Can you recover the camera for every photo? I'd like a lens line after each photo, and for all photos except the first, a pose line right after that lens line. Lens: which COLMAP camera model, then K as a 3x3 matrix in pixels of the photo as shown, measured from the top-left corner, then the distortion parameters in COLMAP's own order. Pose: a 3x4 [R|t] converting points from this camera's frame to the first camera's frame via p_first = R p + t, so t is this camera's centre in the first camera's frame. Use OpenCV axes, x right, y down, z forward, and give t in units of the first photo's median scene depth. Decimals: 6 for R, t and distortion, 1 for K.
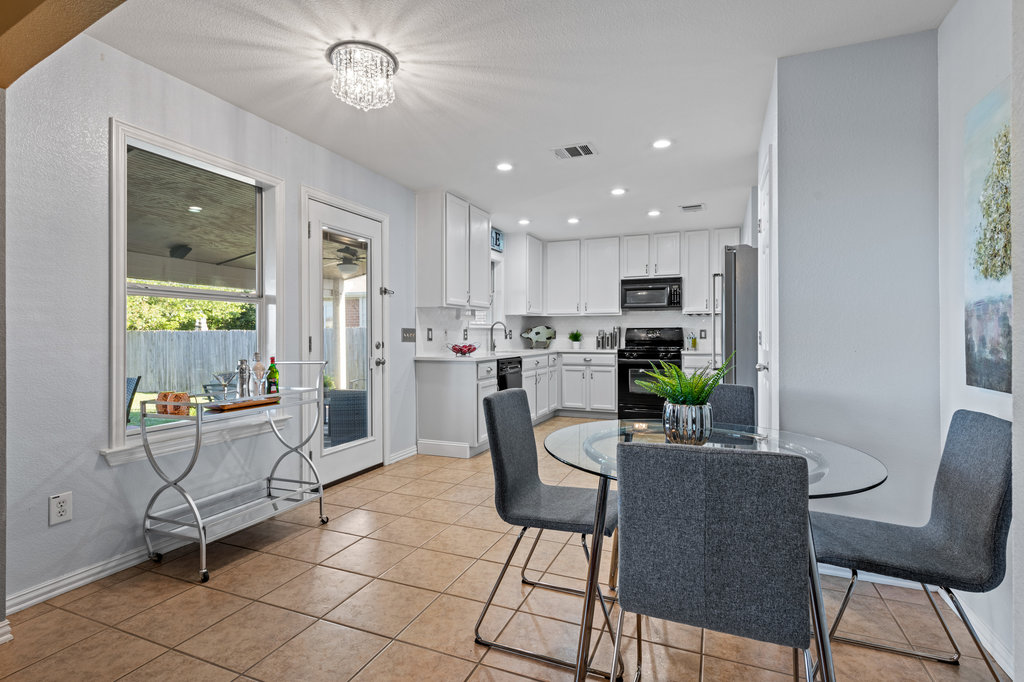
lens RADIAL K [[492.2, 0, 514.1], [0, 492.2, 338.3], [0, 0, 1]] dist [0.011950, -0.002429]
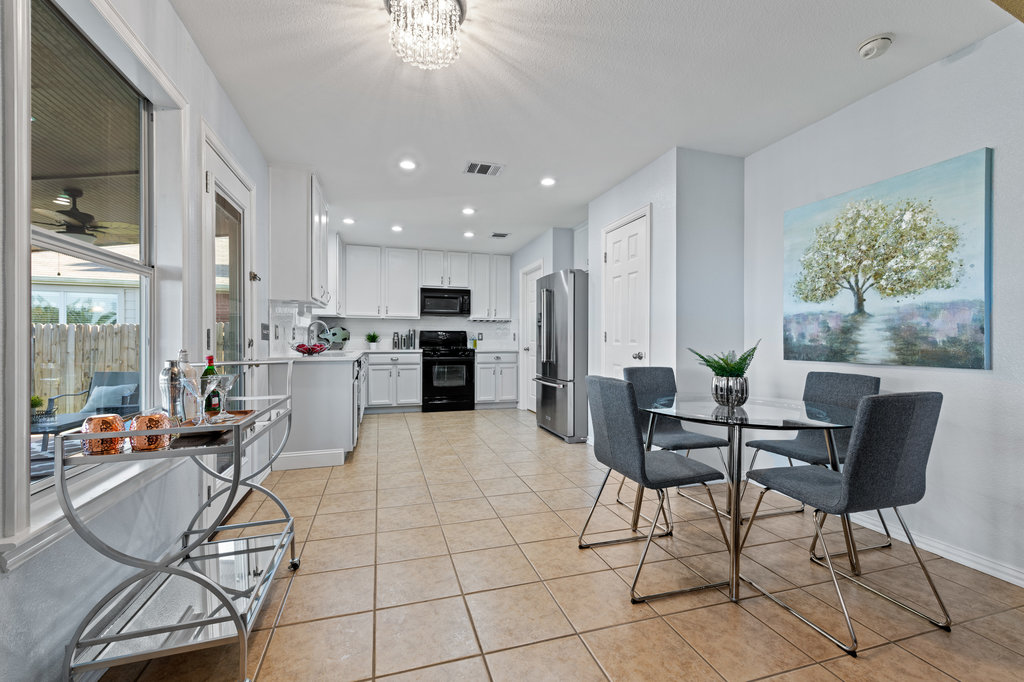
lens RADIAL K [[422.9, 0, 509.6], [0, 422.9, 344.4], [0, 0, 1]] dist [0.009322, -0.000683]
pose [[0.773553, -0.001554, 0.633730, -0.246951], [0.000321, 0.999998, 0.002060, 0.009688], [-0.633731, -0.001390, 0.773552, 0.122447]]
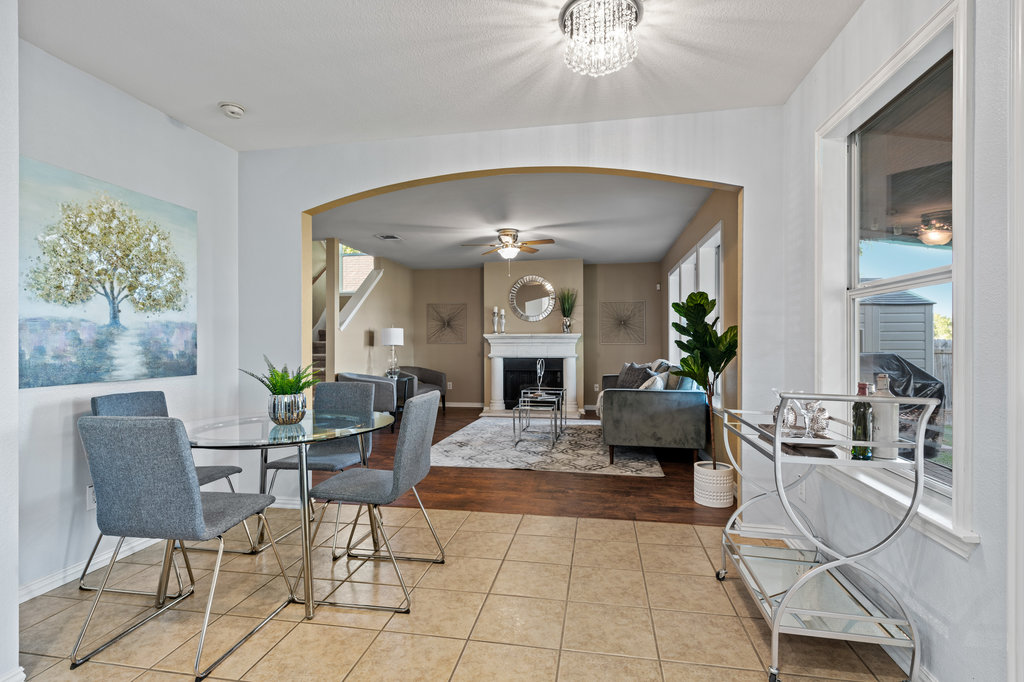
lens RADIAL K [[492.2, 0, 508.1], [0, 492.2, 341.4], [0, 0, 1]] dist [0.011950, -0.002429]
pose [[-0.977626, 0.003126, -0.210326, 0.009875], [0.002077, 0.999984, 0.005204, -0.005595], [0.210339, 0.004651, -0.977617, 0.666567]]
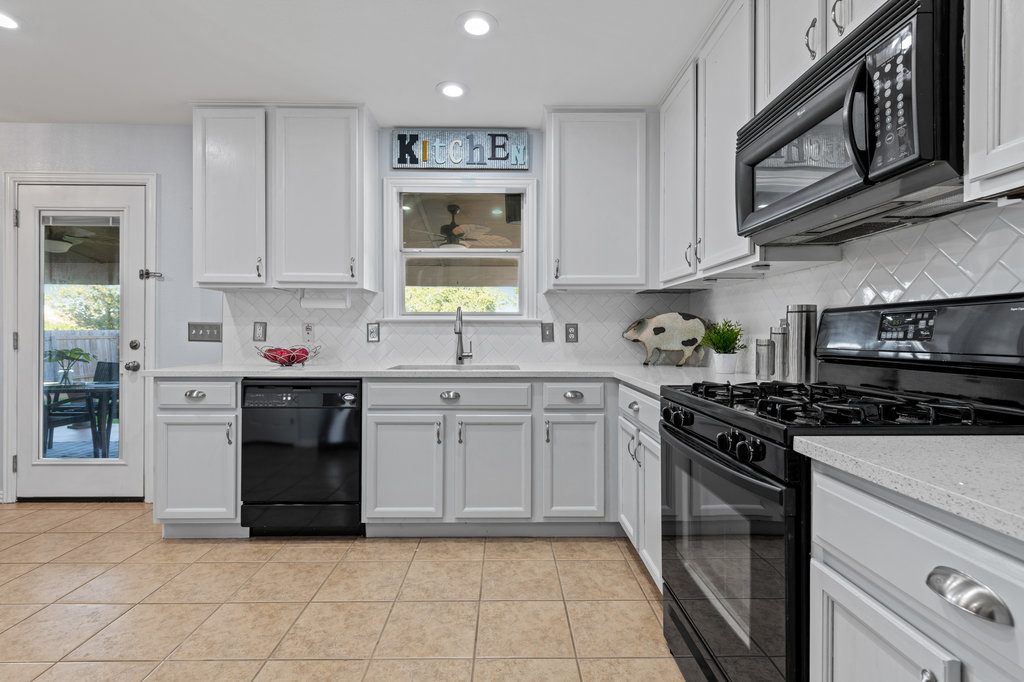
lens RADIAL K [[481.2, 0, 514.0], [0, 481.2, 335.2], [0, 0, 1]] dist [0.027453, -0.000118]
pose [[0.382111, 0.005397, -0.924101, 0.429664], [-0.011986, 0.999928, 0.000884, -0.005549], [0.924039, 0.010738, 0.382148, 0.804167]]
